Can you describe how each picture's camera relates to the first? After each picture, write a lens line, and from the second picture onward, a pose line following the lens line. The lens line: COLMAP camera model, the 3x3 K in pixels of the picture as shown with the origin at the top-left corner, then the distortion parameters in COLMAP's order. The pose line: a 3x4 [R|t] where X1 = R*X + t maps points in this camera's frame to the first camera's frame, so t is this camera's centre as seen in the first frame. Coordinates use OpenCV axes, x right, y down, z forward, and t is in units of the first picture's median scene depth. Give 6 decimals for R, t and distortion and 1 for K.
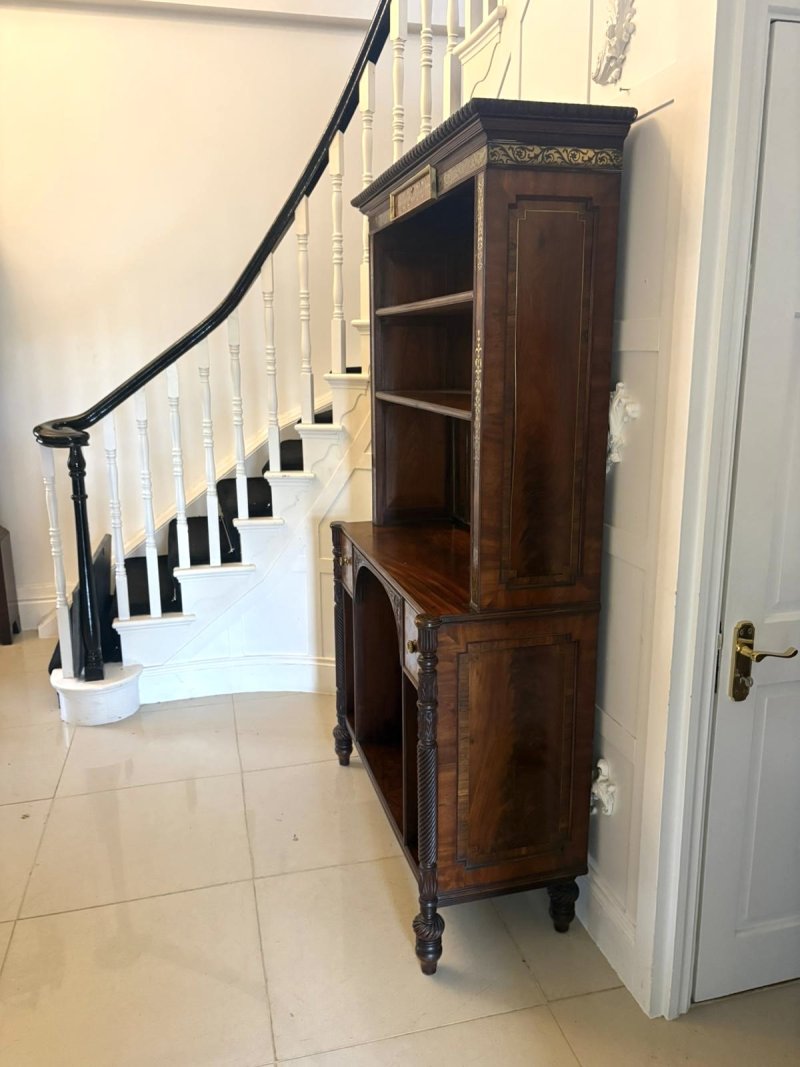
lens RADIAL K [[806.0, 0, 395.9], [0, 806.0, 533.1], [0, 0, 1]] dist [0.042898, -0.039630]
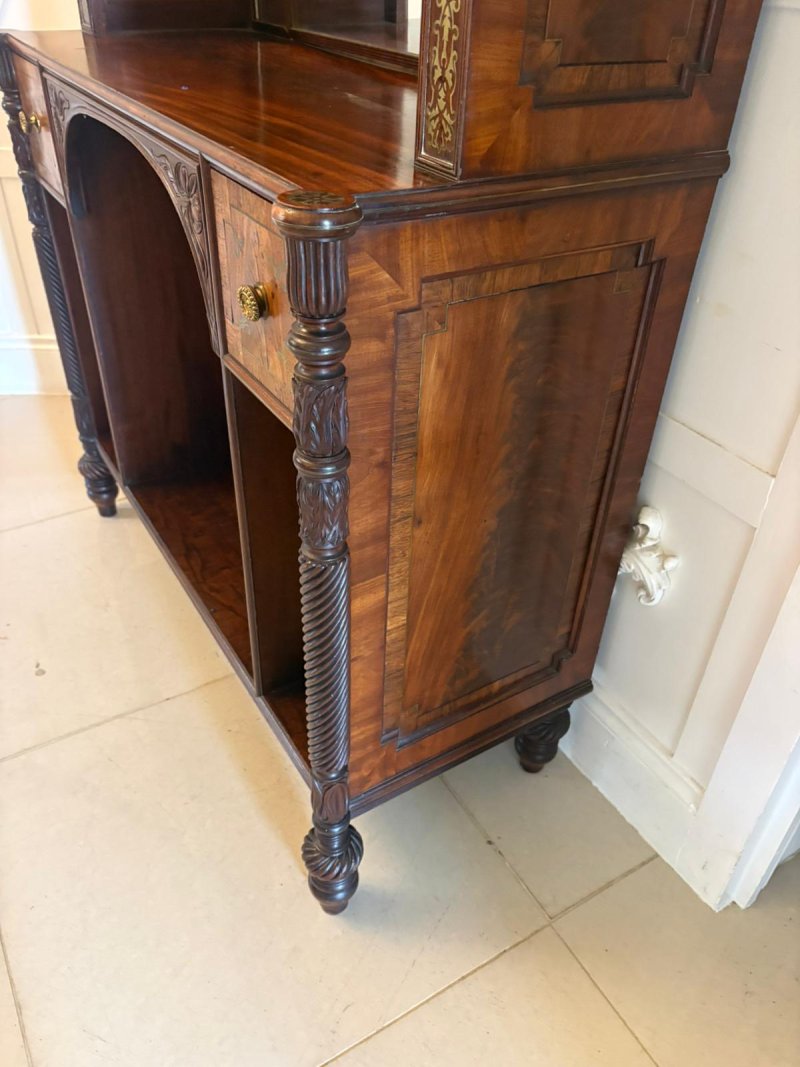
lens RADIAL K [[807.1, 0, 401.5], [0, 807.1, 538.9], [0, 0, 1]] dist [0.050895, -0.054484]
pose [[0.953855, -0.141408, 0.264887, -0.028878], [0.020103, 0.910262, 0.413545, 0.089844], [-0.299595, -0.389137, 0.871100, 0.632425]]
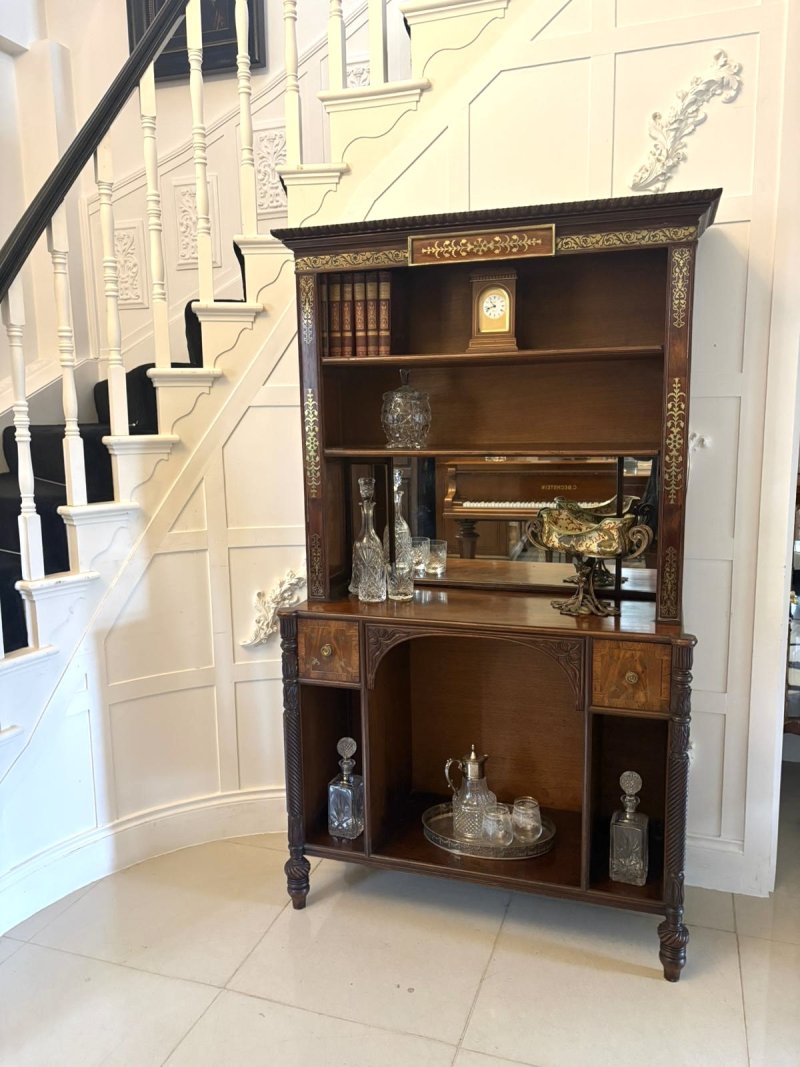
lens RADIAL K [[806.0, 0, 395.9], [0, 806.0, 533.1], [0, 0, 1]] dist [0.042898, -0.039630]
pose [[0.546351, -0.128199, 0.827687, -1.000359], [0.199093, 0.979770, 0.020335, -0.123410], [-0.813550, 0.153676, 0.560822, 0.643267]]
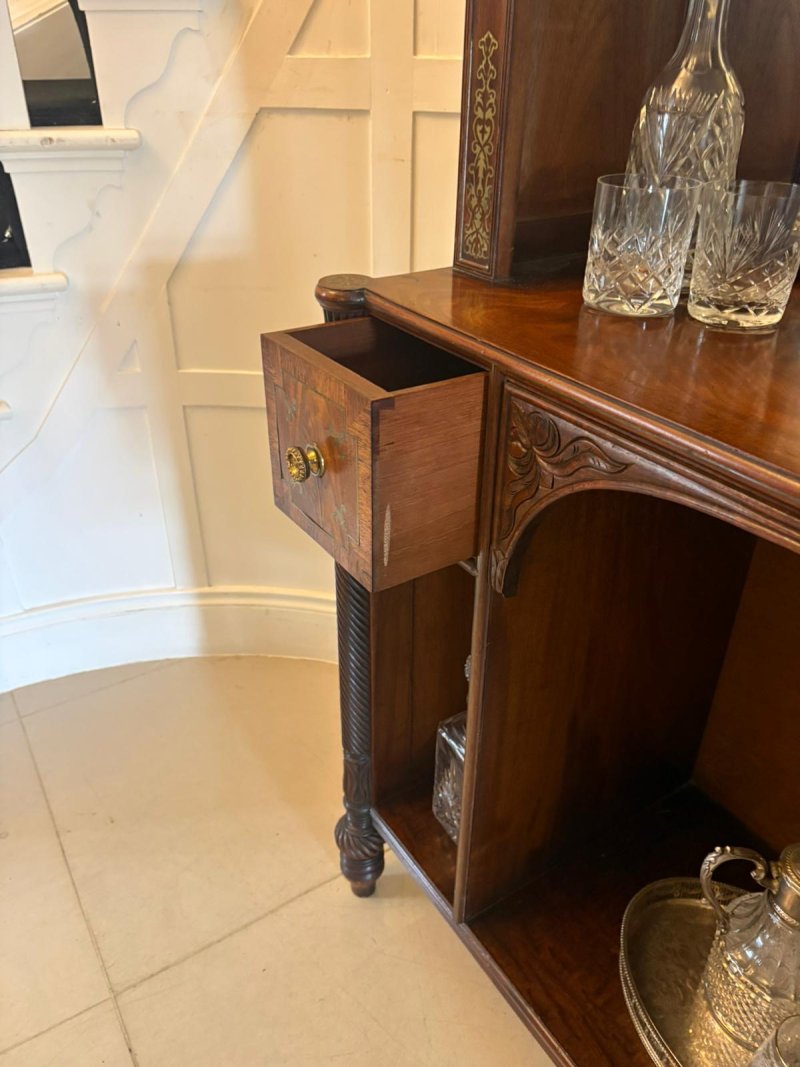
lens RADIAL K [[807.1, 0, 401.5], [0, 807.1, 538.9], [0, 0, 1]] dist [0.050895, -0.054484]
pose [[0.947555, -0.152031, 0.281114, -0.211893], [0.054390, 0.943485, 0.326921, -0.029067], [-0.314930, -0.294486, 0.902274, 1.056786]]
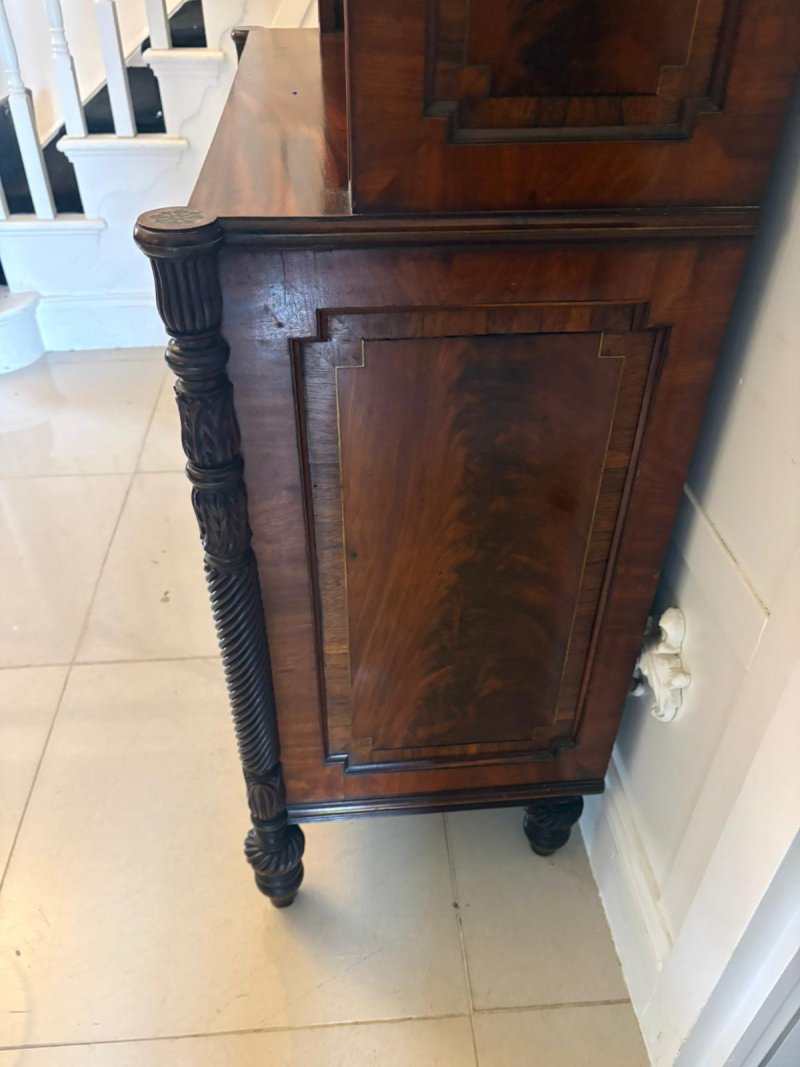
lens RADIAL K [[807.1, 0, 401.5], [0, 807.1, 538.9], [0, 0, 1]] dist [0.050895, -0.054484]
pose [[0.986796, 0.112414, -0.116605, 0.167085], [-0.051927, 0.901499, 0.429654, 0.072610], [0.153418, -0.417926, 0.895433, 0.643671]]
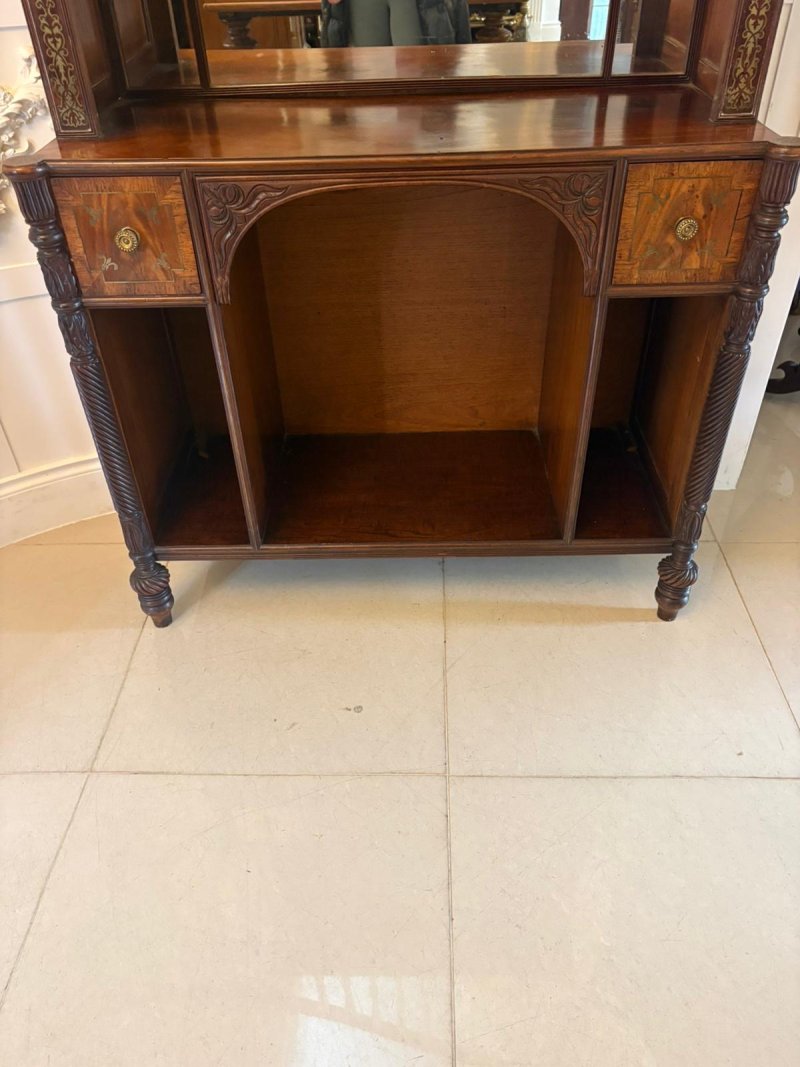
lens RADIAL K [[807.1, 0, 401.5], [0, 807.1, 538.9], [0, 0, 1]] dist [0.050895, -0.054484]
pose [[0.264191, -0.607976, 0.748711, -0.649319], [0.237035, 0.793412, 0.560635, -0.069247], [-0.934889, 0.029356, 0.353724, 1.006268]]
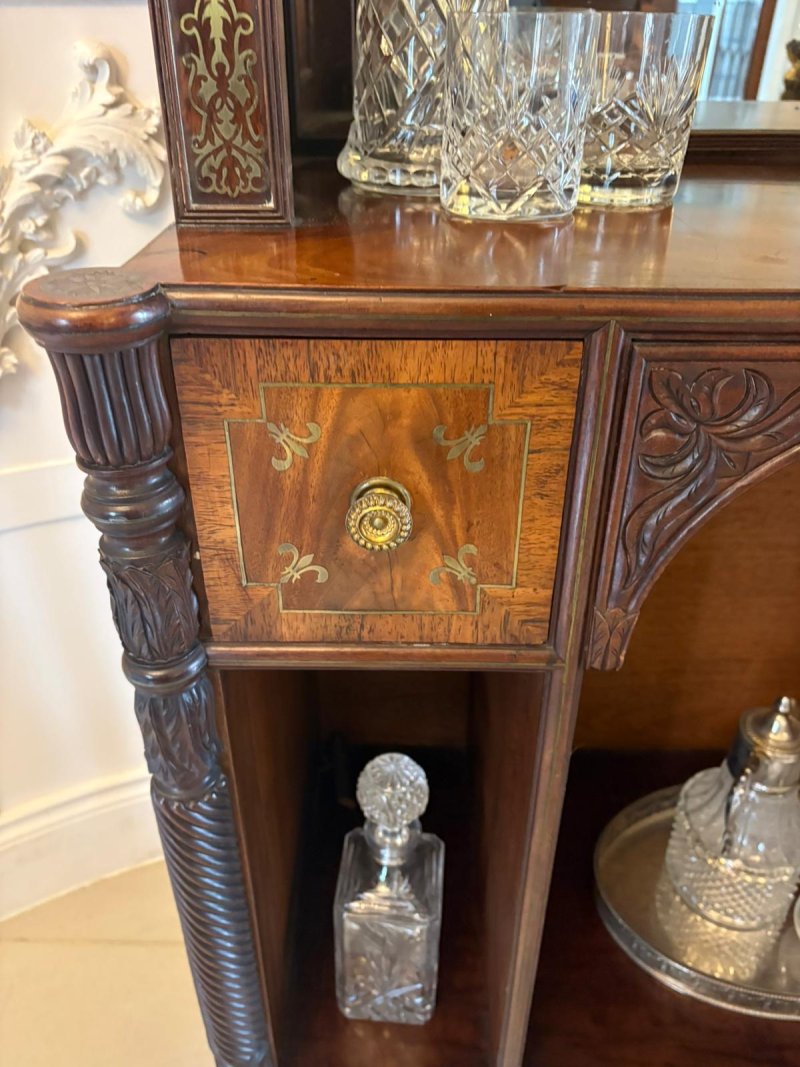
lens RADIAL K [[839.9, 0, 403.8], [0, 839.9, 530.5], [0, 0, 1]] dist [0.028295, -0.006820]
pose [[0.274473, -0.495062, 0.824365, -0.267902], [0.215013, 0.867180, 0.449186, -0.041554], [-0.937248, 0.053960, 0.344462, 1.342800]]
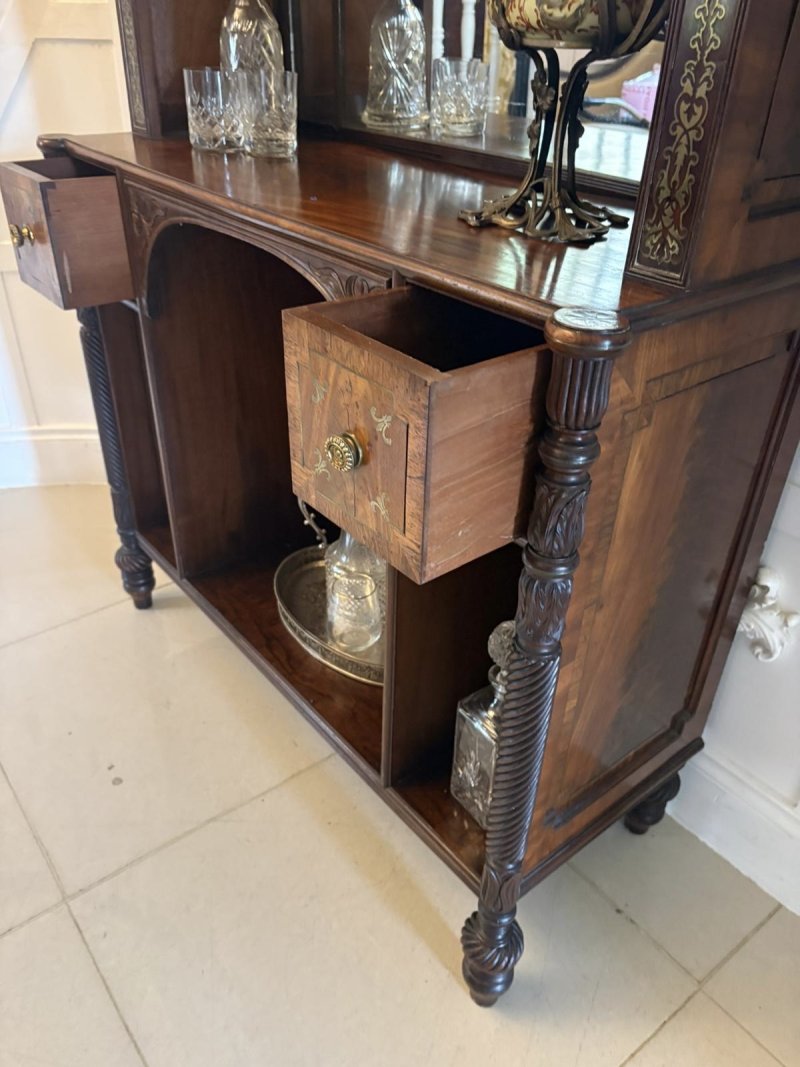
lens RADIAL K [[806.6, 0, 392.3], [0, 806.6, 543.2], [0, 0, 1]] dist [0.048993, -0.060854]
pose [[0.913534, -0.198718, 0.354917, -0.155228], [0.059127, 0.928149, 0.367482, 0.060310], [-0.402441, -0.314722, 0.859646, 0.687357]]
